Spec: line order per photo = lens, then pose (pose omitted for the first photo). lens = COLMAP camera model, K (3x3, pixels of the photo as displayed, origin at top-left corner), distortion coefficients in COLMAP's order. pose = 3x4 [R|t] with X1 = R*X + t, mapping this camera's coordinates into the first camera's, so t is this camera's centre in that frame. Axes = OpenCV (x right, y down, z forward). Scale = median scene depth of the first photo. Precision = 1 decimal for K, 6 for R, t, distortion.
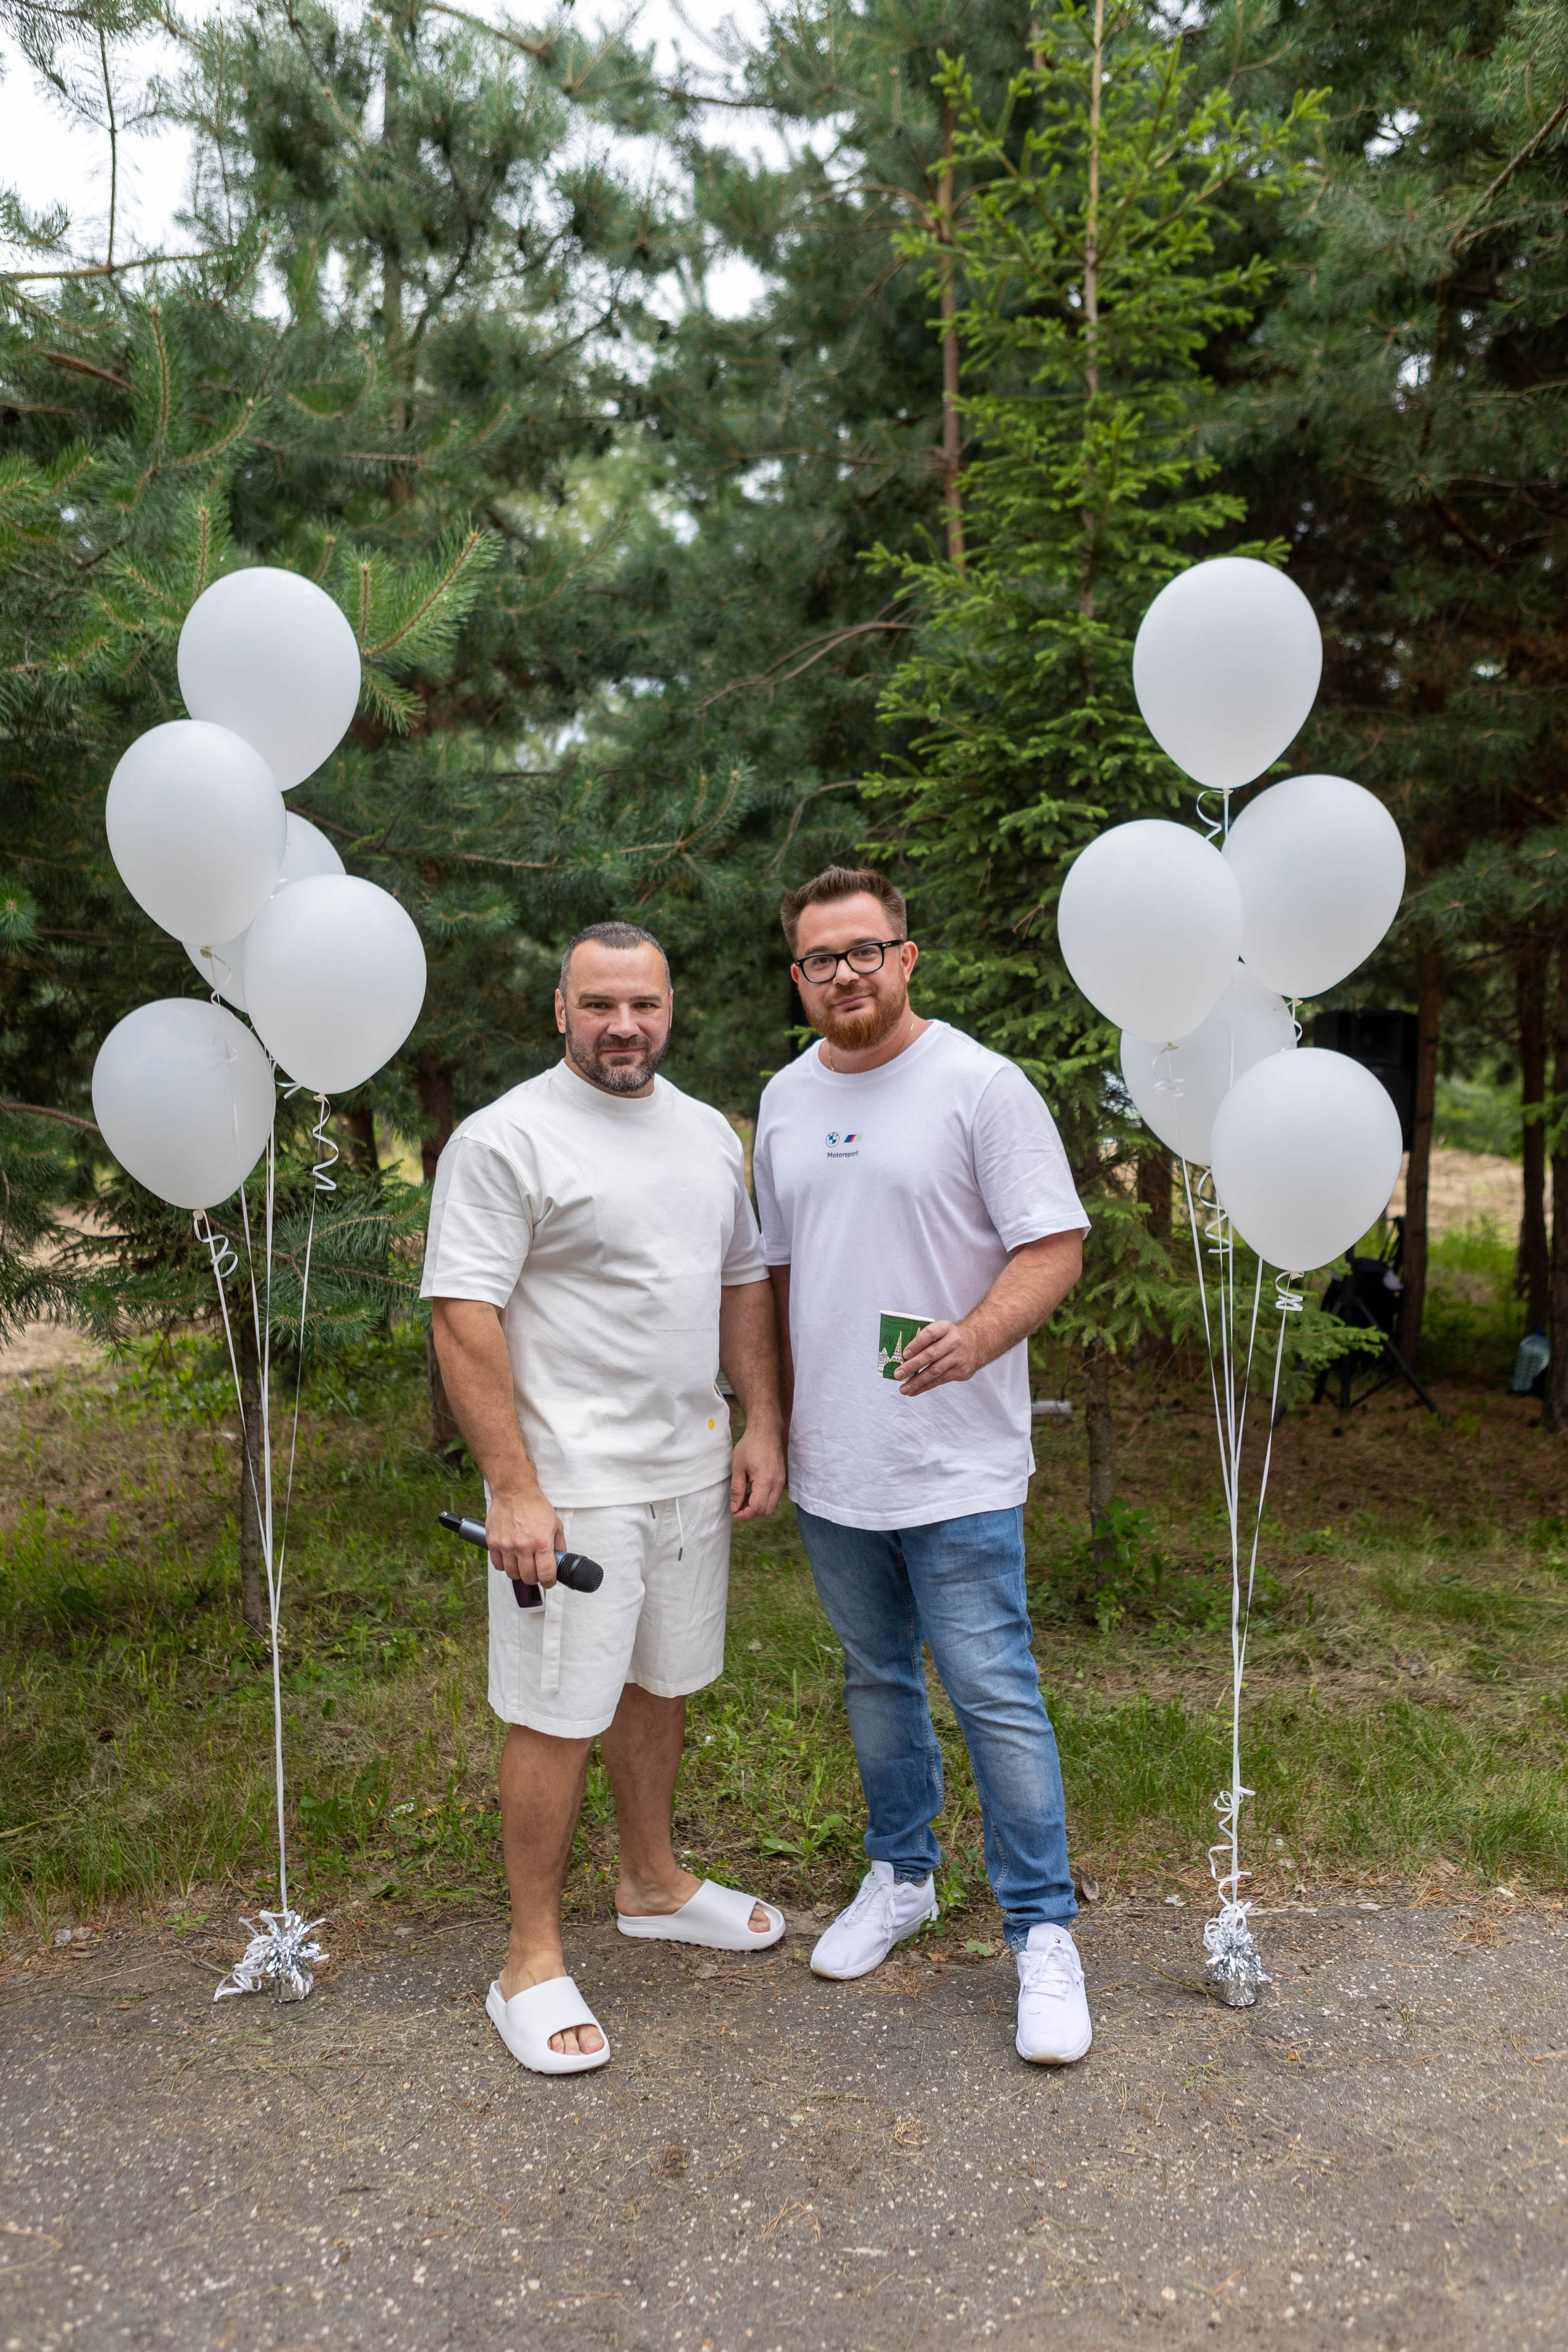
lens RADIAL K [[1784.6, 0, 735.9], [0, 1784.6, 1168.3], [0, 0, 1]] dist [0.005473, -0.012894]
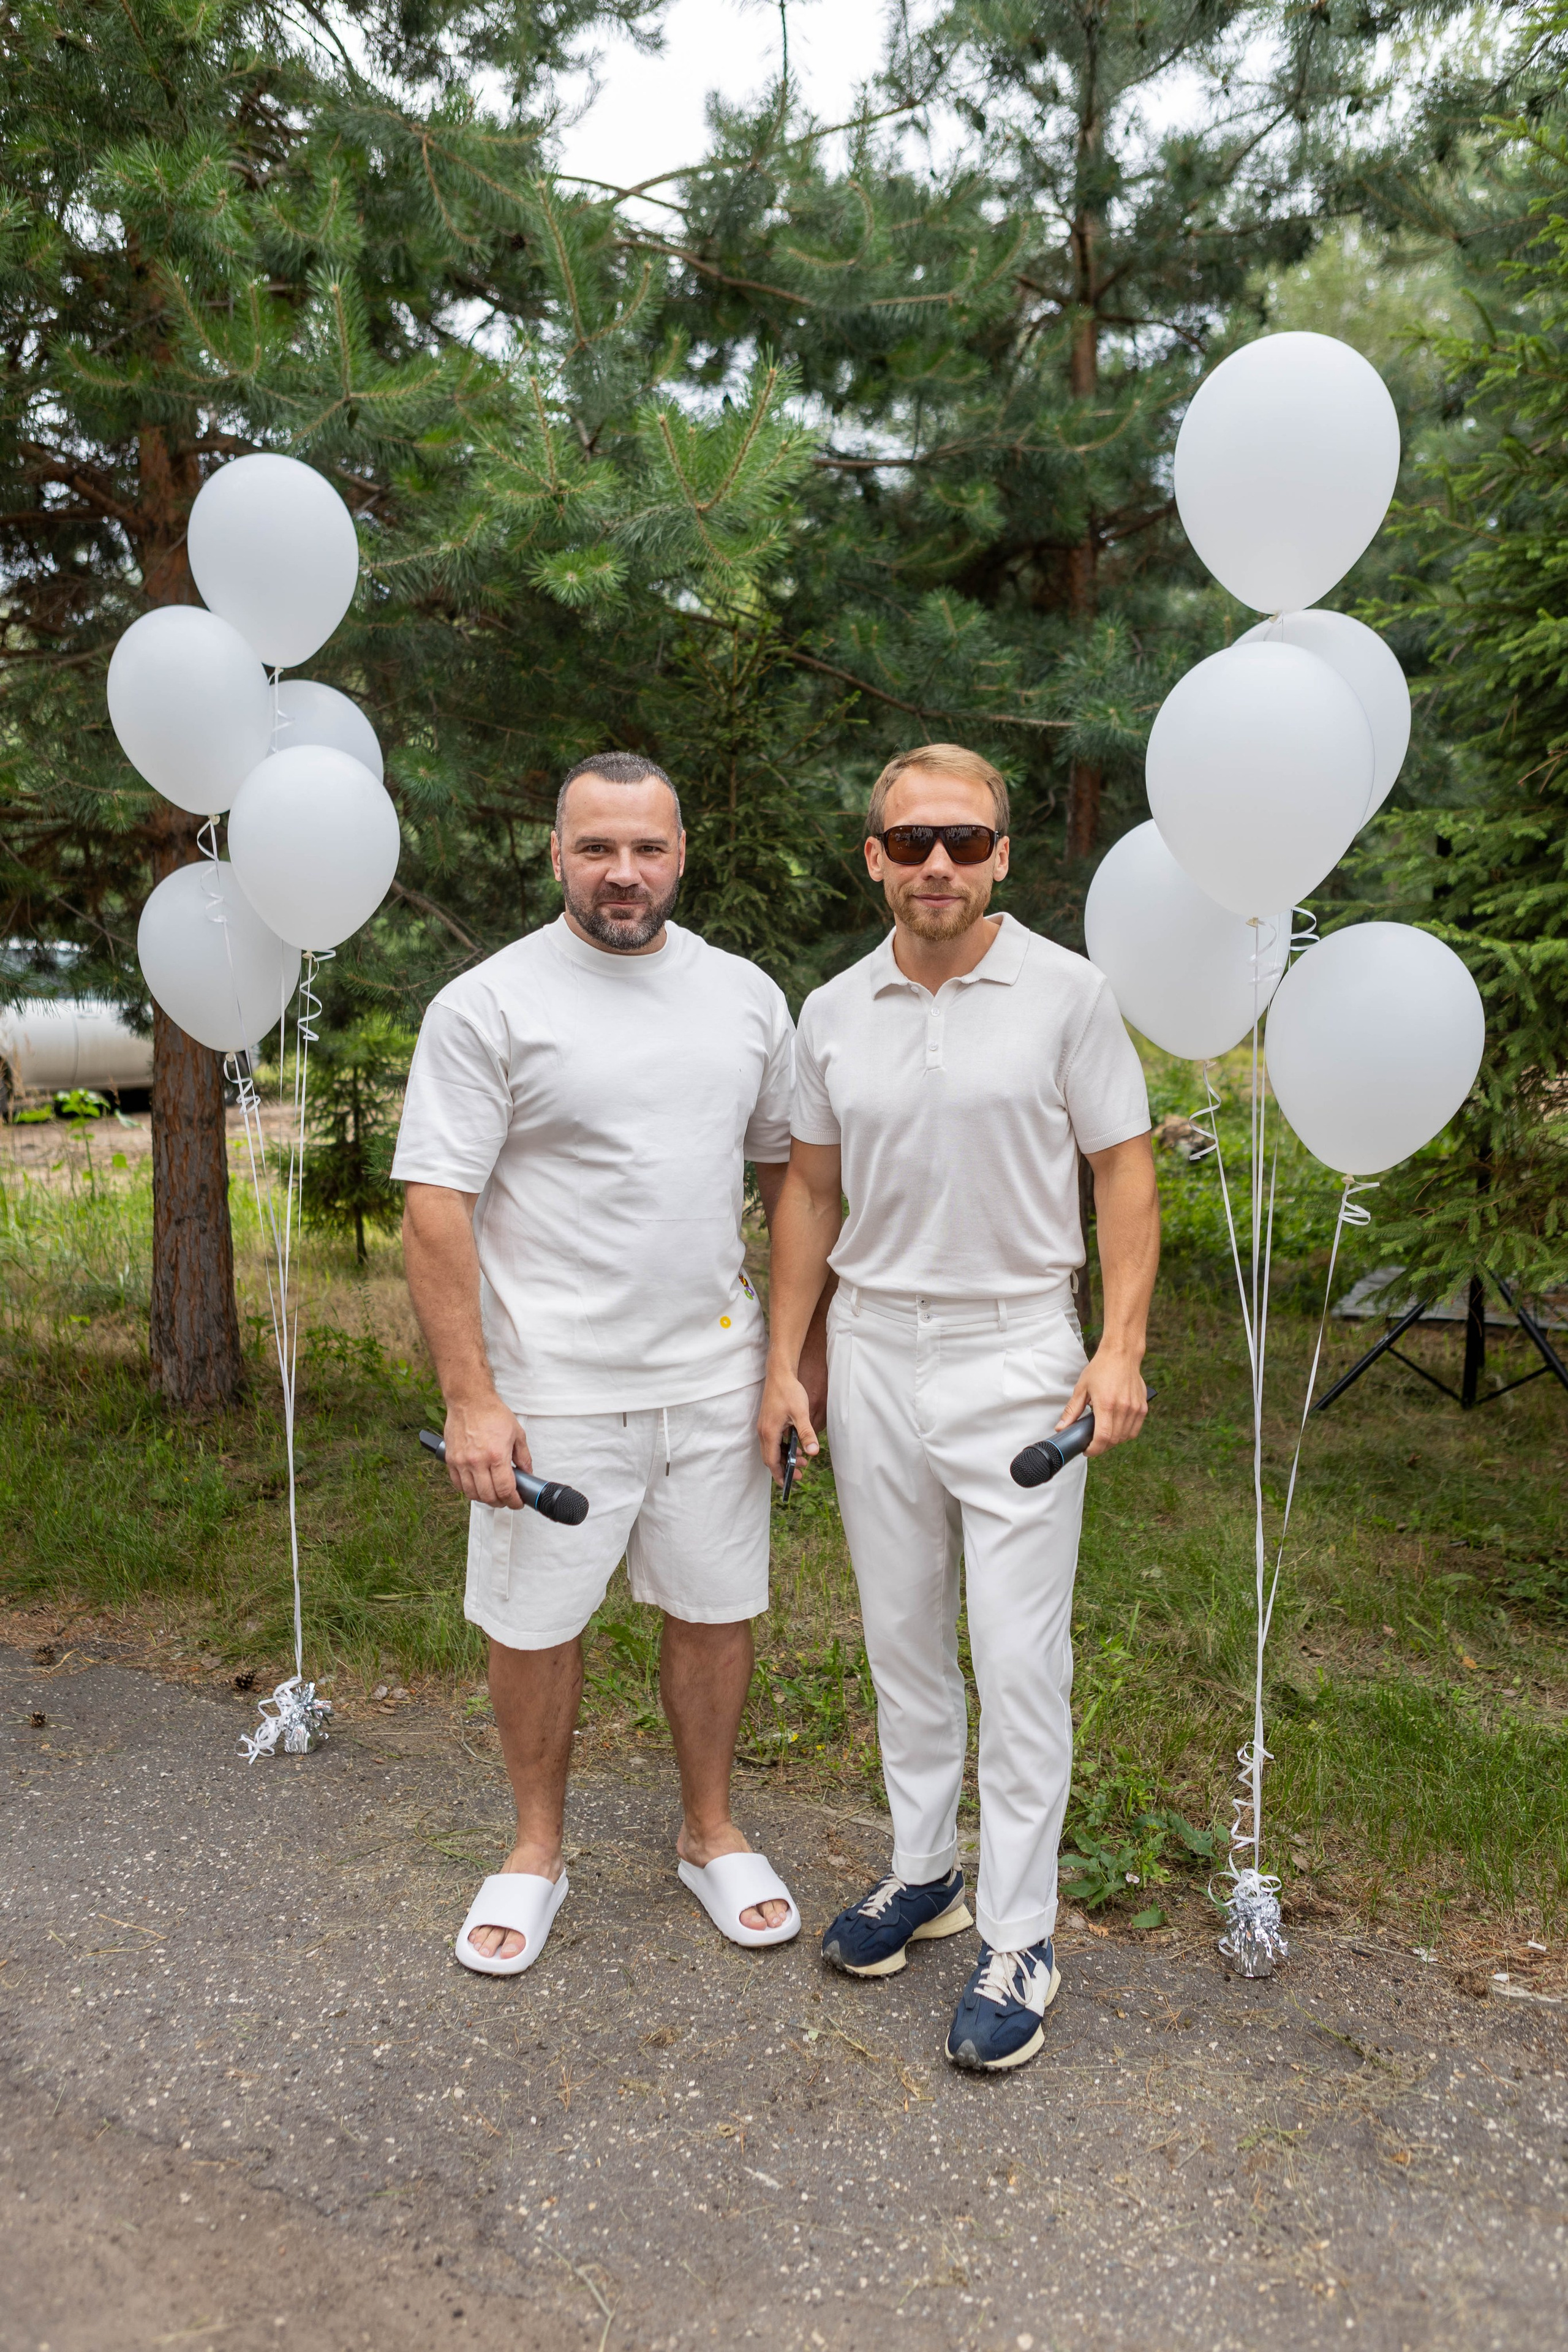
lens RADIAL K [[1784.6, 0, 763.5], [0, 1784.6, 1182.7], [0, 0, 1]] dist [0.005473, -0.012894]
pose [[0.874274, 0.088936, -0.477216, 0.261857], [-0.054414, 0.994833, 0.085714, -0.001827], [0.482374, -0.048971, 0.874596, 0.105070]]
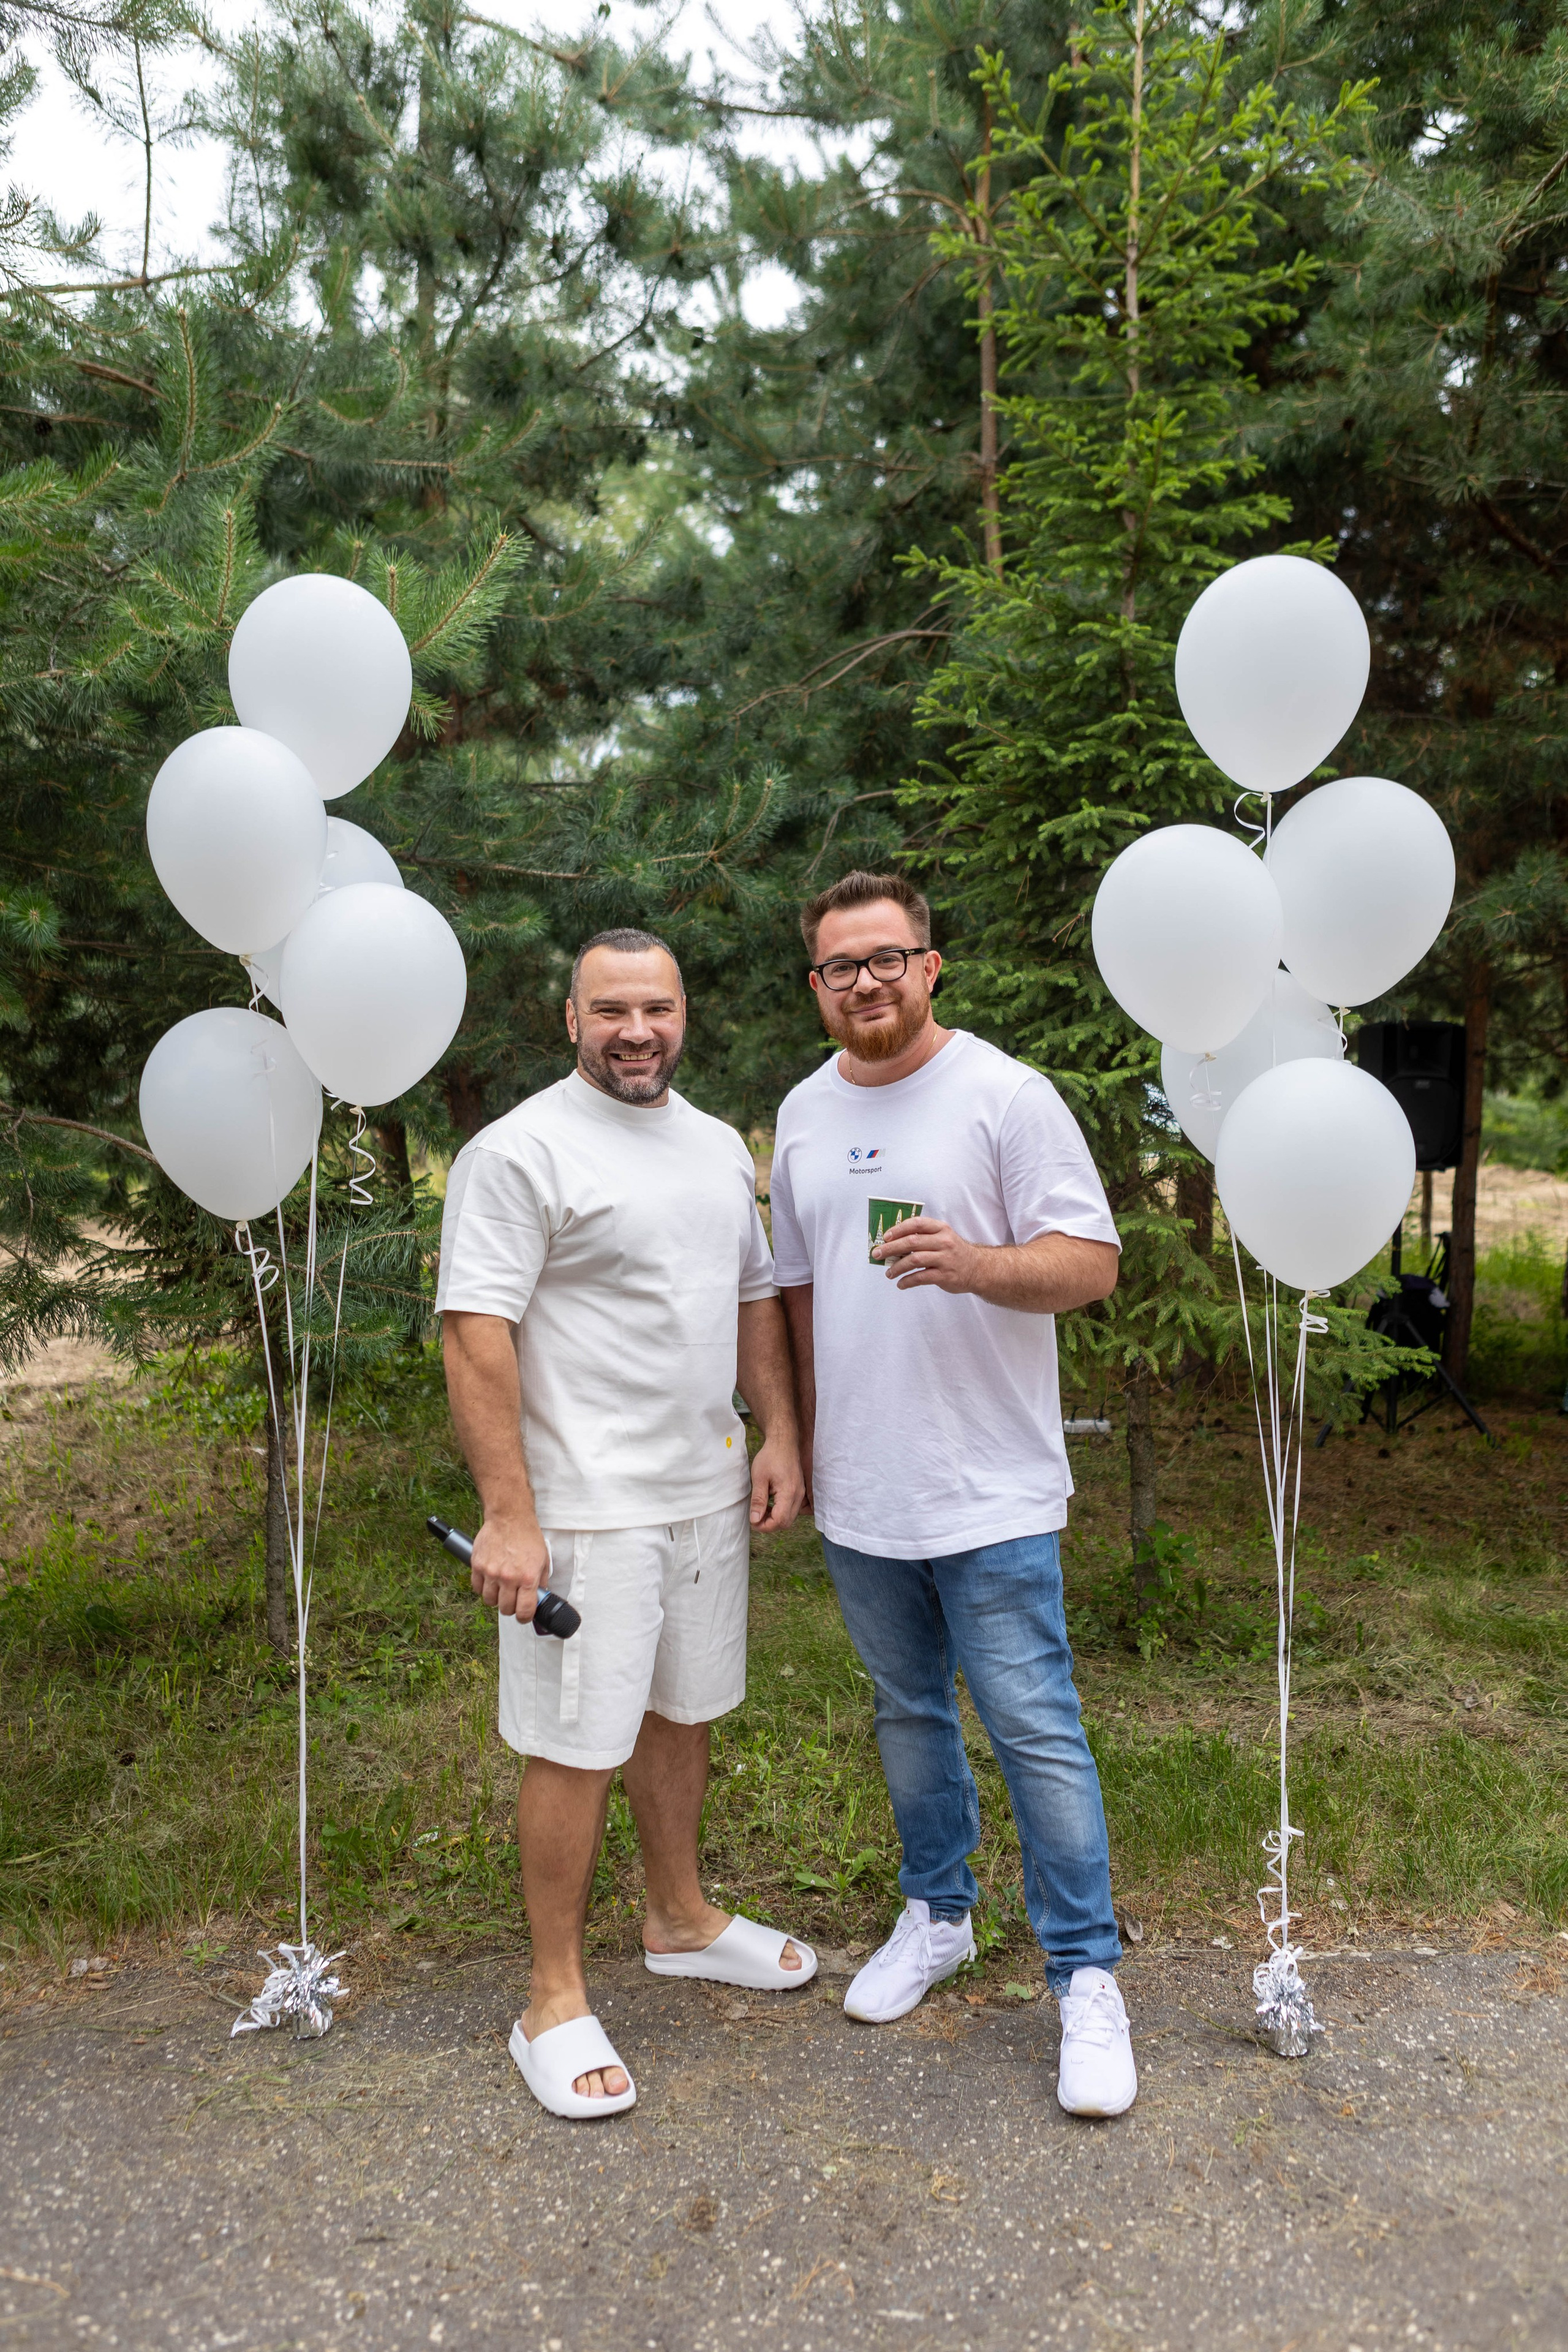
lens RADIAL K [[1784.6, 0, 730.8], [0, 1784.6, 1165.7], [0, 0, 1]] dist [0.005473, -0.012894]
pose [[0.999748, 0.001520, -0.022399, 0.001024], [-0.001724, 0.999957, -0.009112, -0.000218], [0.022384, 0.009149, 0.999708, 0.019392]]
